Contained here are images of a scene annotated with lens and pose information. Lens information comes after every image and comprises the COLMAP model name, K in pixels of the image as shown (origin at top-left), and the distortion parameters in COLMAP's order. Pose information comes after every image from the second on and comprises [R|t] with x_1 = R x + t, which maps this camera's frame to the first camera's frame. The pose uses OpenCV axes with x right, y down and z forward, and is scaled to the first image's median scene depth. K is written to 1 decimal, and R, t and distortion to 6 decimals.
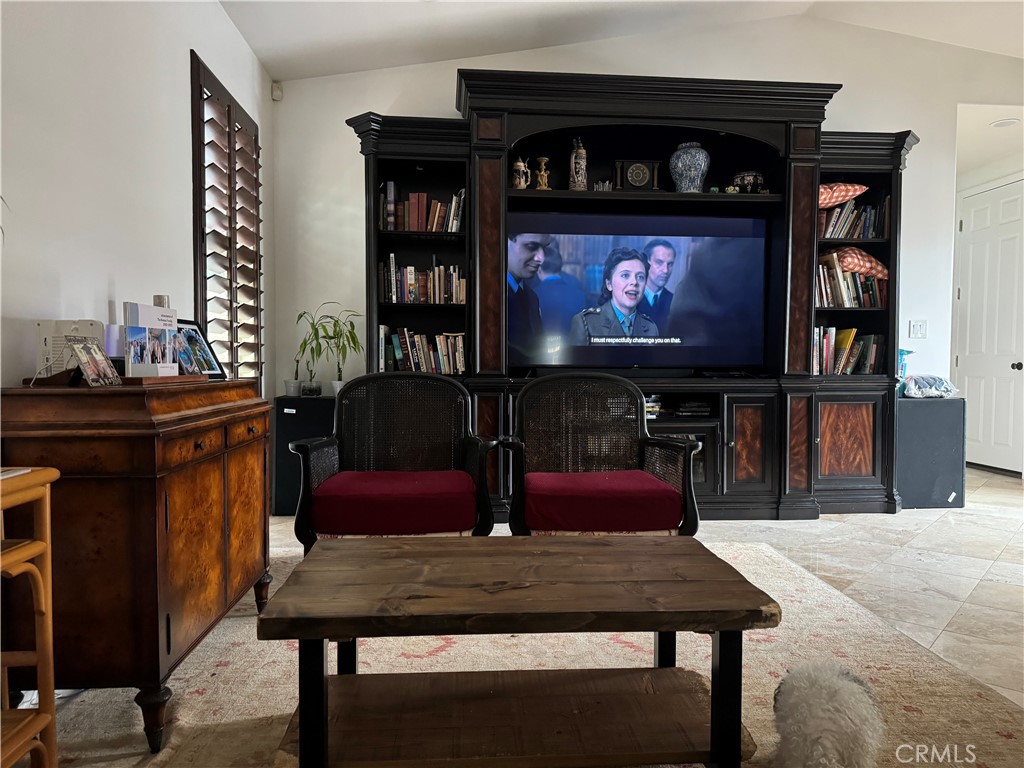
lens RADIAL K [[720.4, 0, 512.1], [0, 720.4, 385.5], [0, 0, 1]] dist [0.038921, -0.037795]
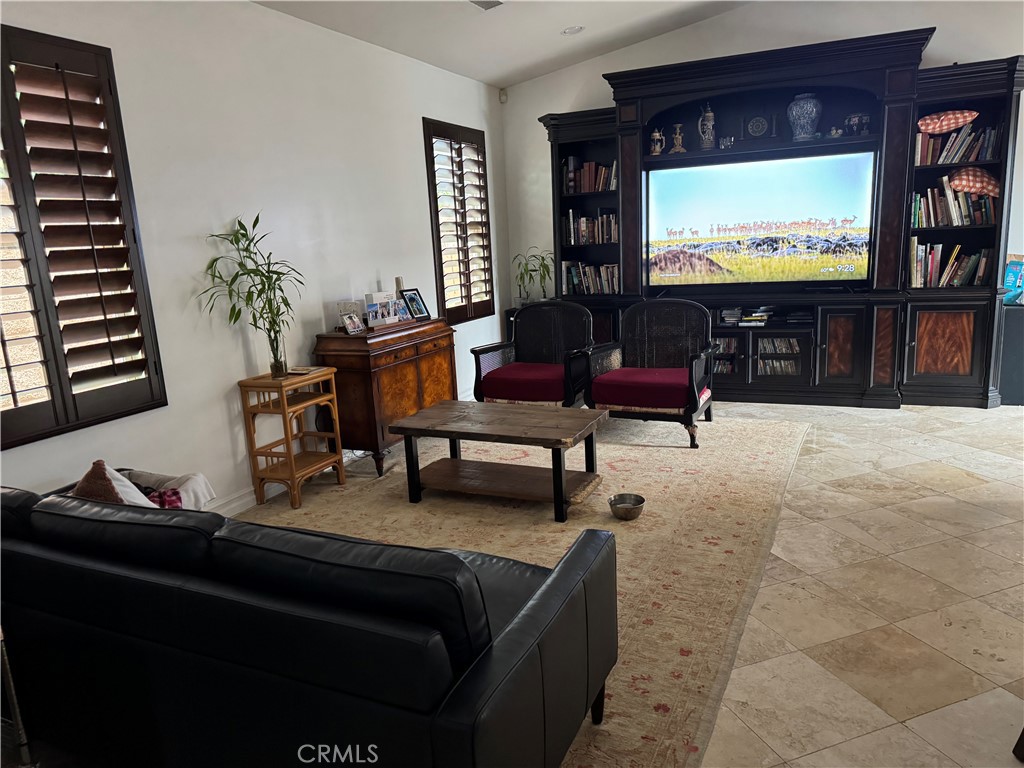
lens RADIAL K [[720.4, 0, 510.3], [0, 720.4, 387.9], [0, 0, 1]] dist [0.038921, -0.037795]
pose [[0.873109, 0.052684, -0.484671, 0.440892], [0.040255, 0.982958, 0.179366, -0.095012], [0.485861, -0.176117, 0.856109, -0.352697]]
